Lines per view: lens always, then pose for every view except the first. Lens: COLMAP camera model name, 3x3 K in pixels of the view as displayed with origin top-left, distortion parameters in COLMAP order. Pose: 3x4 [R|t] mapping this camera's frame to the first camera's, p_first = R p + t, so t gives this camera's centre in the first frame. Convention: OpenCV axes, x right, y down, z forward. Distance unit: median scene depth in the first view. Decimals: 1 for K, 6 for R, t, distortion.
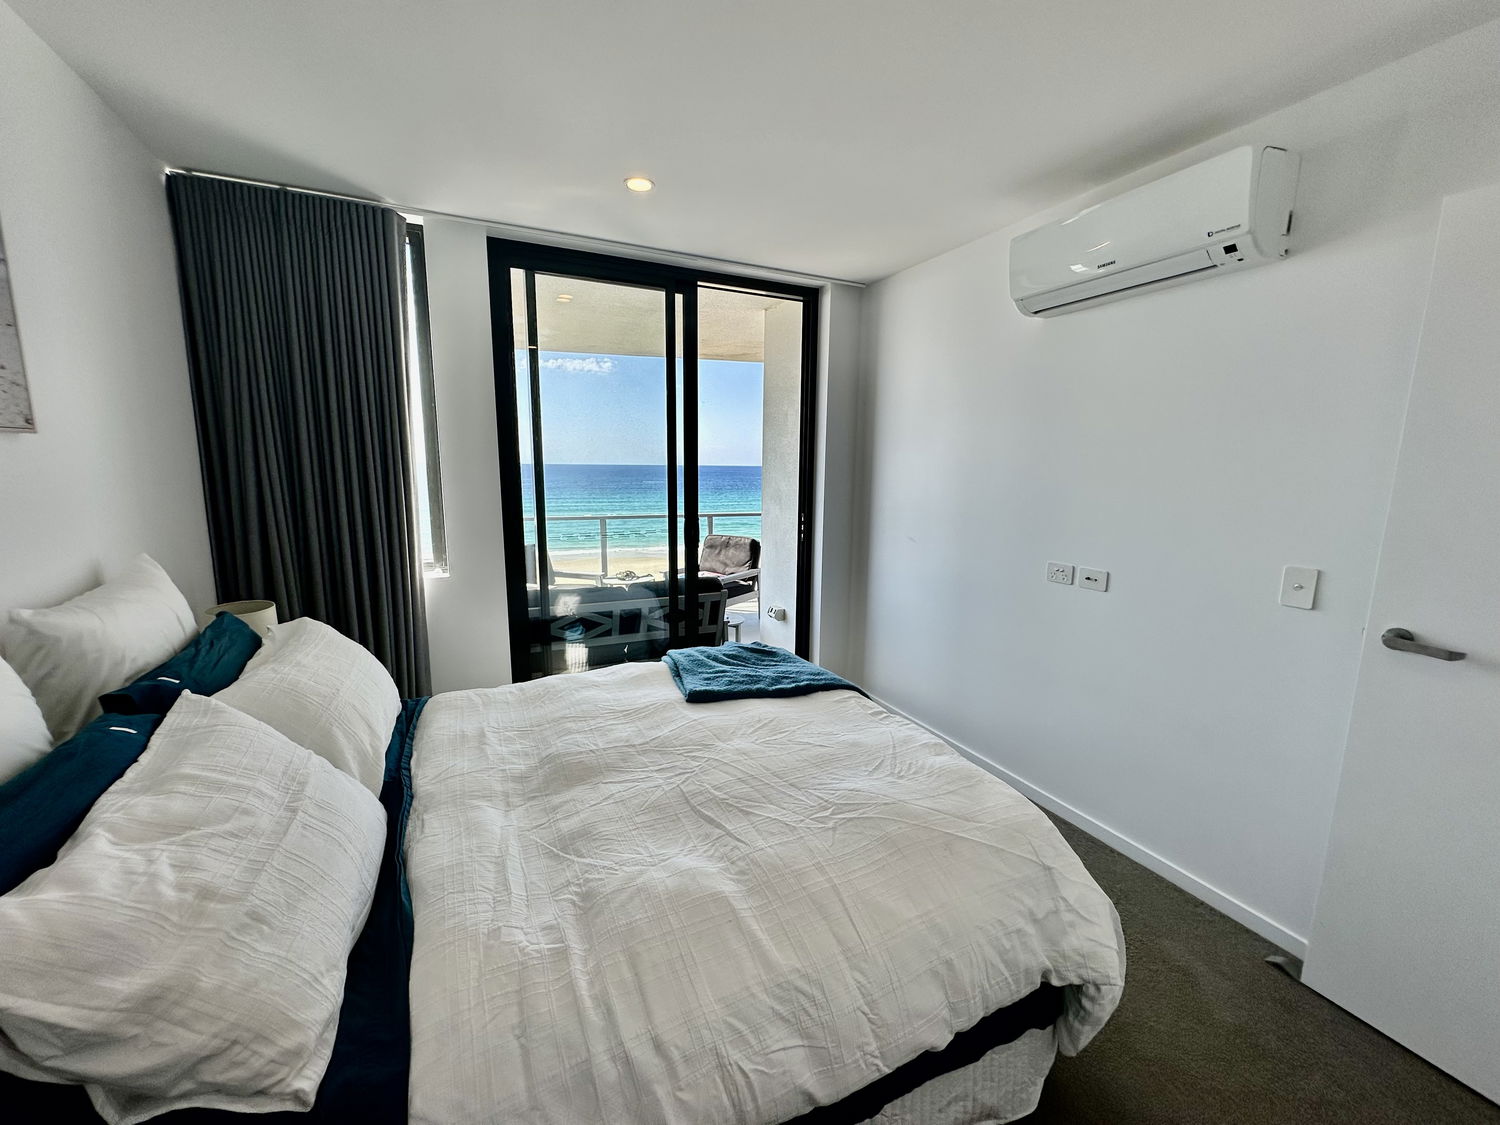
lens RADIAL K [[599.6, 0, 750.0], [0, 599.6, 562.5], [0, 0, 1]] dist [-0.002171, 0.001253]
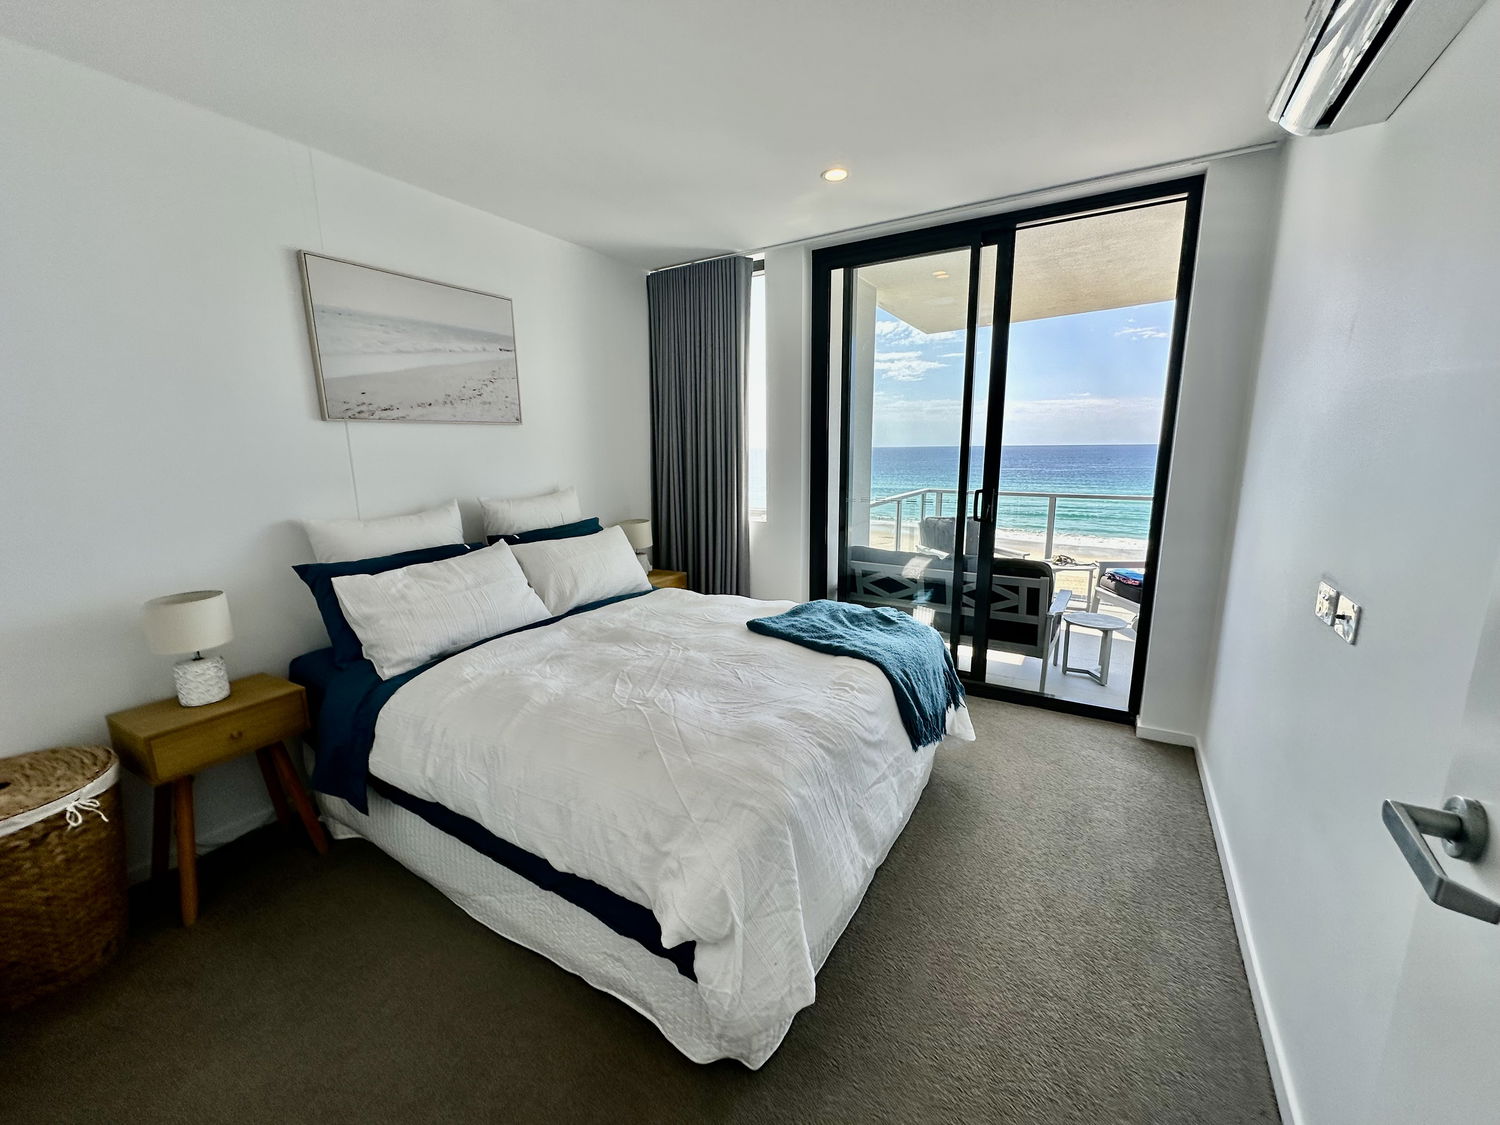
lens RADIAL K [[599.6, 0, 750.0], [0, 599.6, 562.5], [0, 0, 1]] dist [-0.002171, 0.001253]
pose [[0.541504, 0.142729, -0.828494, 0.763951], [-0.119335, 0.988554, 0.092306, -0.007134], [0.832185, 0.048884, 0.552339, 0.299276]]
